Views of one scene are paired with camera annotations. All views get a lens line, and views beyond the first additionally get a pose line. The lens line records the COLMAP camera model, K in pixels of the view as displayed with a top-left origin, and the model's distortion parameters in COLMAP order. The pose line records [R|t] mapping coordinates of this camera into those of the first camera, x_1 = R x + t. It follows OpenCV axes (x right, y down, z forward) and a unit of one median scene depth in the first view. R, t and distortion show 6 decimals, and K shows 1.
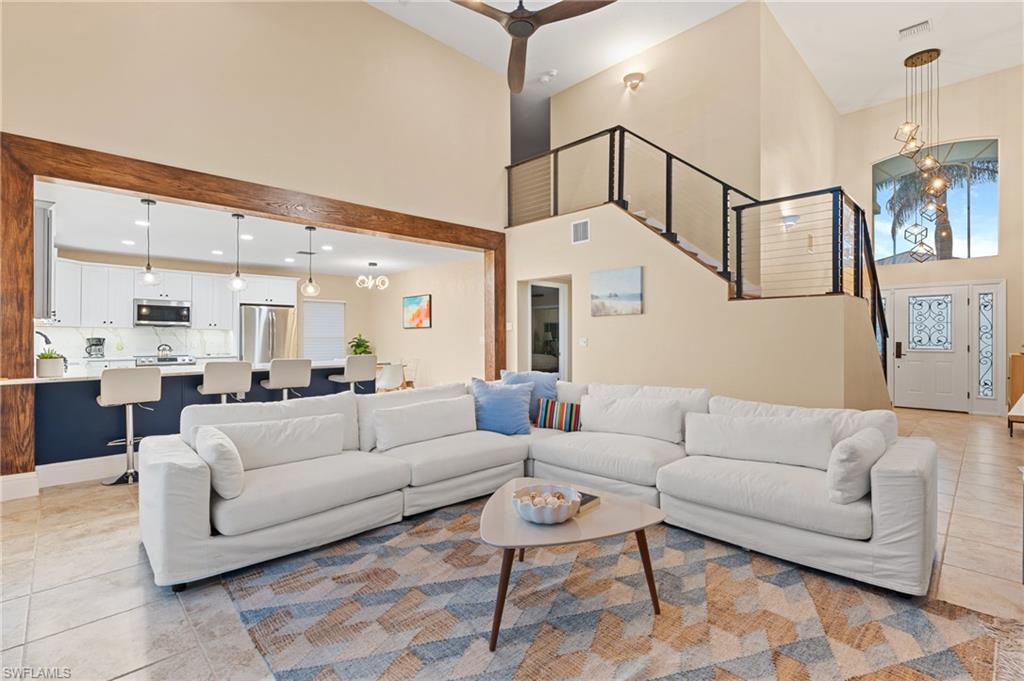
lens RADIAL K [[465.6, 0, 512.2], [0, 465.6, 340.6], [0, 0, 1]] dist [-0.010279, 0.003053]
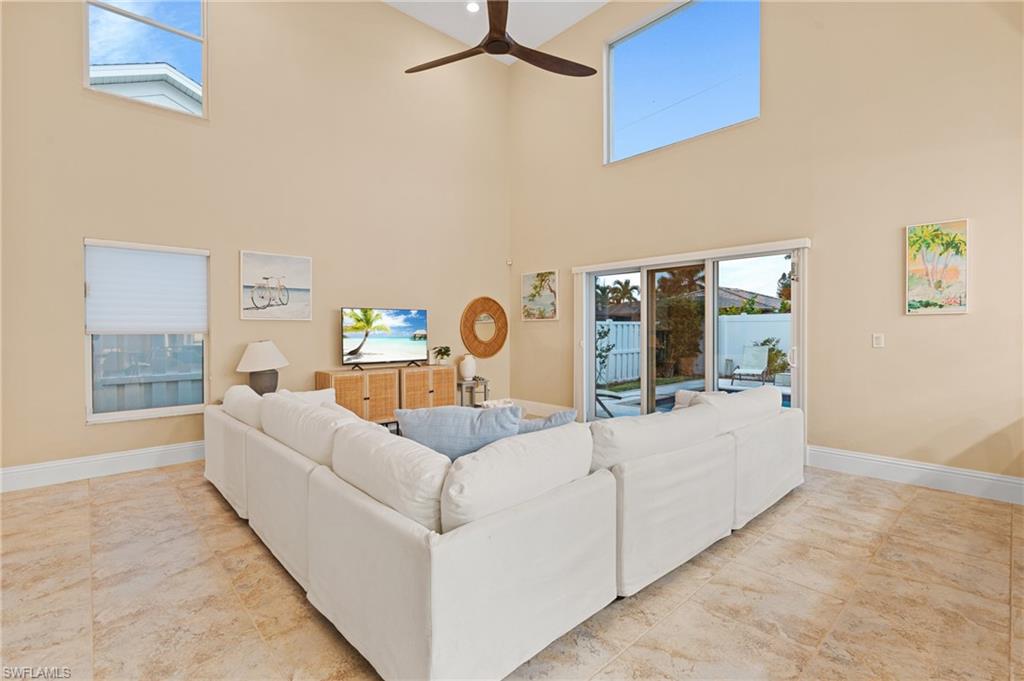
lens RADIAL K [[465.6, 0, 509.8], [0, 465.6, 334.6], [0, 0, 1]] dist [-0.010279, 0.003053]
pose [[-0.999464, 0.005216, 0.032334, -0.017355], [0.005870, 0.999779, 0.020167, -0.009013], [-0.032221, 0.020346, -0.999274, 0.920832]]
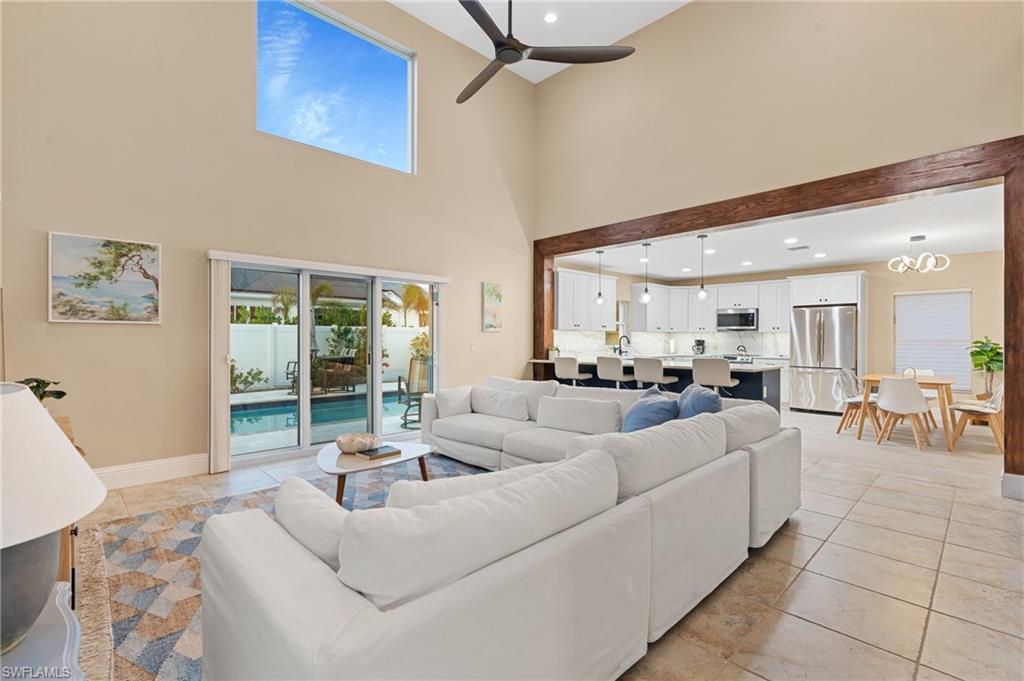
lens RADIAL K [[465.6, 0, 509.9], [0, 465.6, 336.7], [0, 0, 1]] dist [-0.010279, 0.003053]
pose [[-0.008381, -0.003391, -0.999959, 0.486785], [-0.009929, 0.999945, -0.003308, -0.005080], [0.999916, 0.009901, -0.008414, 0.444455]]
